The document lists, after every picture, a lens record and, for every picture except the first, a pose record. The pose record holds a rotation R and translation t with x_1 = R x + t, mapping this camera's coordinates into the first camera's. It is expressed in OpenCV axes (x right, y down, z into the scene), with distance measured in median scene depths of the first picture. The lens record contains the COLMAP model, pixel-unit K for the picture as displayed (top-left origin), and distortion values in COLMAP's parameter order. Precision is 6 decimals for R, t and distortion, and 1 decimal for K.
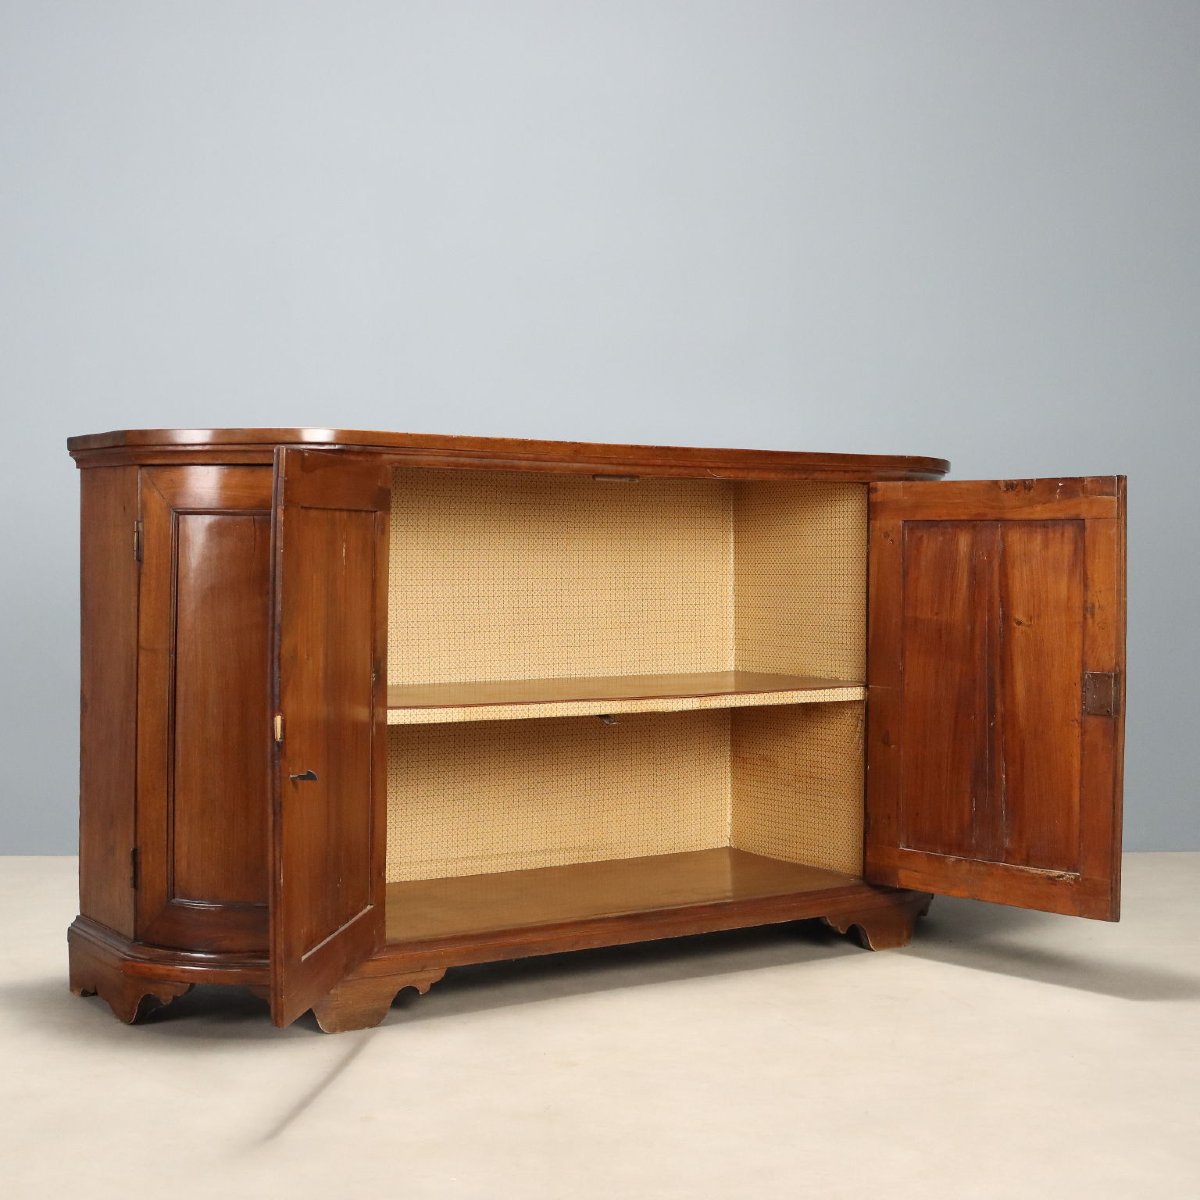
lens RADIAL K [[2022.3, 0, 600.0], [0, 2022.3, 600.0], [0, 0, 1]] dist [0.015509, 0.040471]
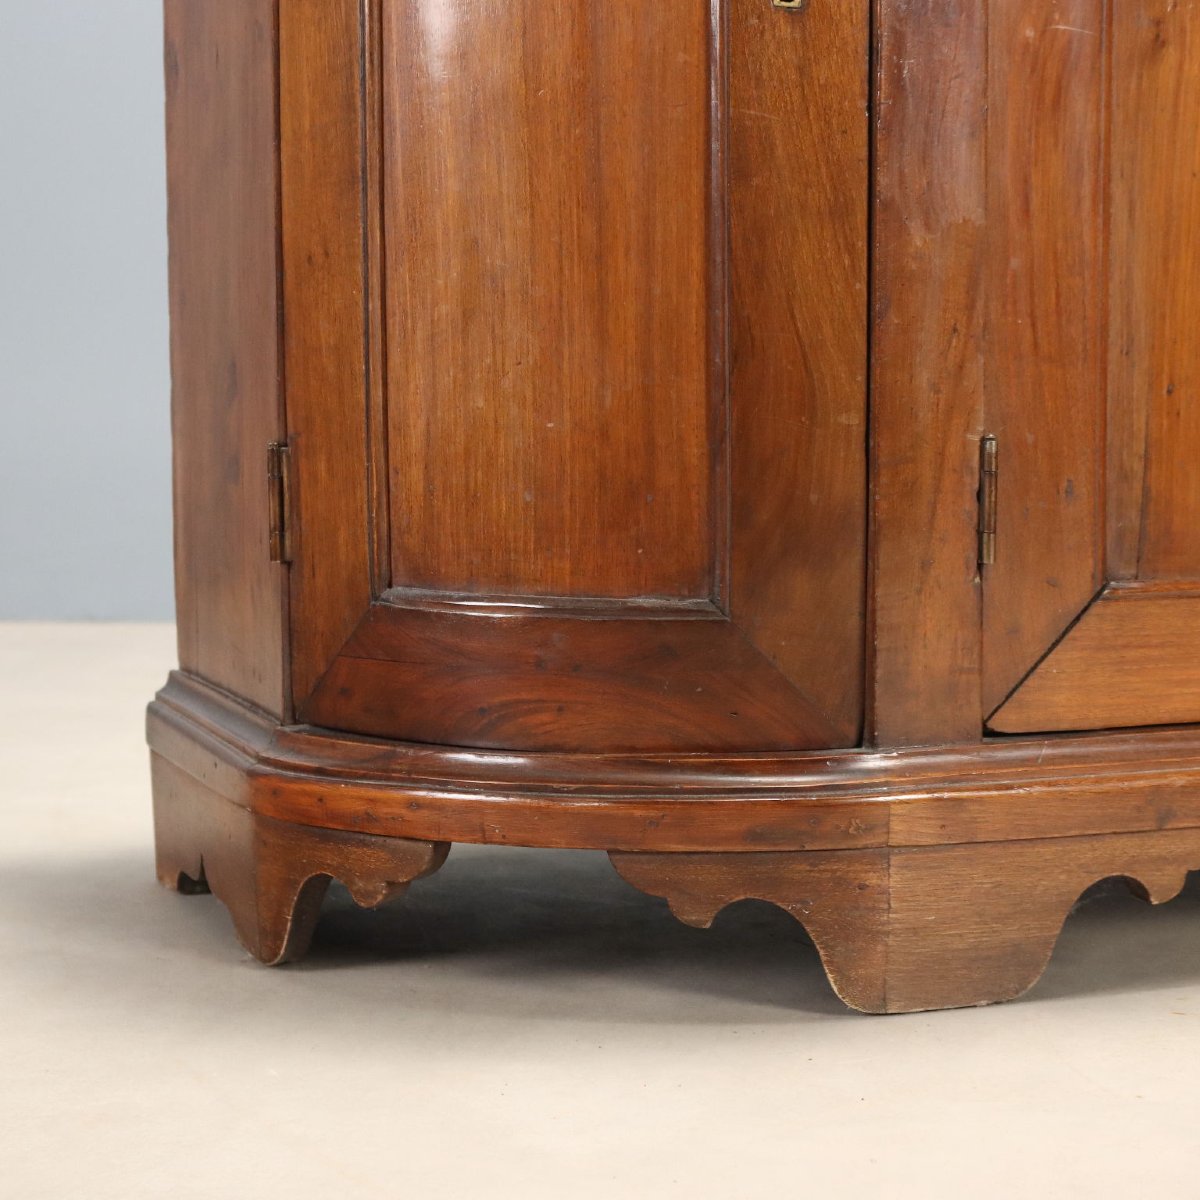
lens RADIAL K [[2960.6, 0, 600.0], [0, 2960.6, 600.0], [0, 0, 1]] dist [0.062300, 0.431453]
pose [[0.971320, -0.001656, -0.237771, -0.063492], [0.013150, 0.998820, 0.046762, 0.126946], [0.237413, -0.048547, 0.970195, 0.541384]]
